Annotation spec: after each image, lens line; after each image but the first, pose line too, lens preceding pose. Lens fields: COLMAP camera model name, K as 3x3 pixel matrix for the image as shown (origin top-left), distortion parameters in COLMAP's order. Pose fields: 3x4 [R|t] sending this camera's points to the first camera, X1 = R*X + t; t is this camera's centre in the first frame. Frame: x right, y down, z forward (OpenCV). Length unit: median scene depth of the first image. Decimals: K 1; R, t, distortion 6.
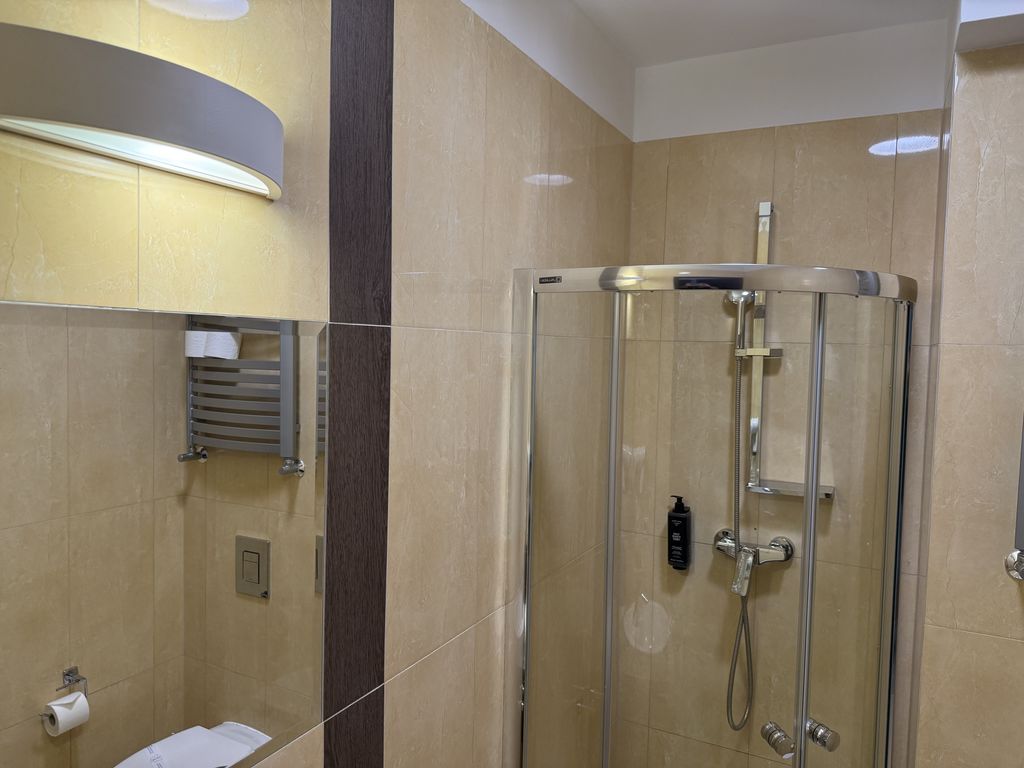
lens RADIAL K [[724.6, 0, 515.5], [0, 724.6, 383.9], [0, 0, 1]] dist [0.052975, -0.064973]
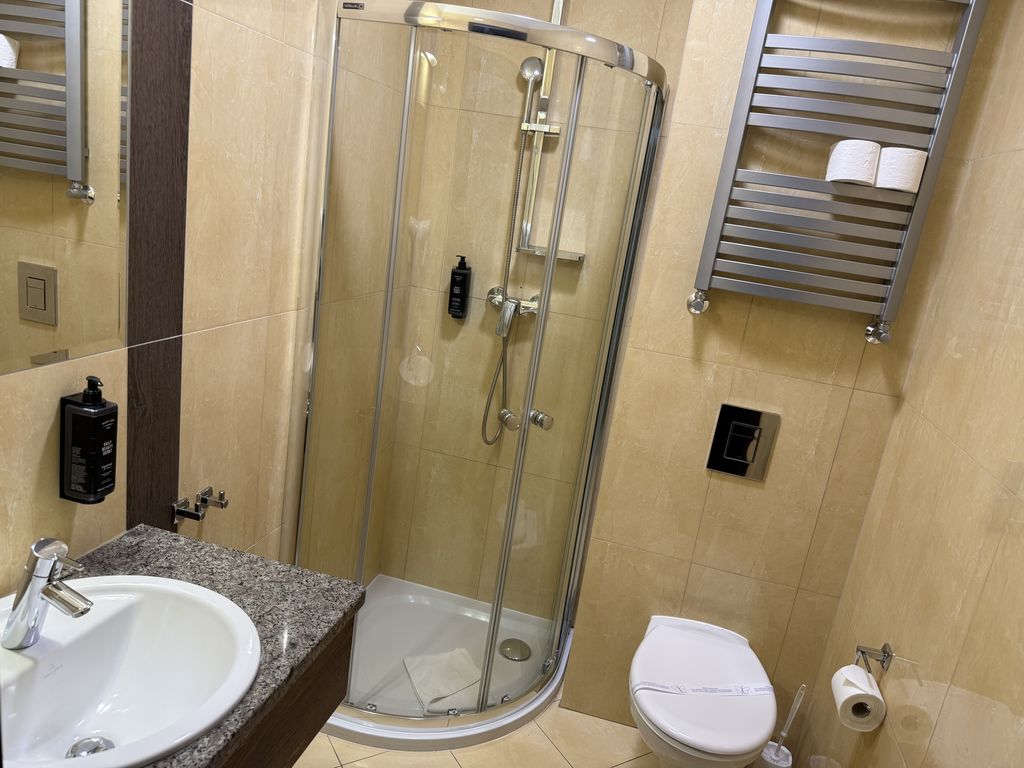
lens RADIAL K [[765.6, 0, 534.7], [0, 765.6, 448.6], [0, 0, 1]] dist [0.056106, -0.079151]
pose [[0.964466, 0.053453, 0.258744, 0.045160], [-0.112822, 0.968866, 0.220387, 0.203601], [-0.238908, -0.241748, 0.940469, -0.286202]]
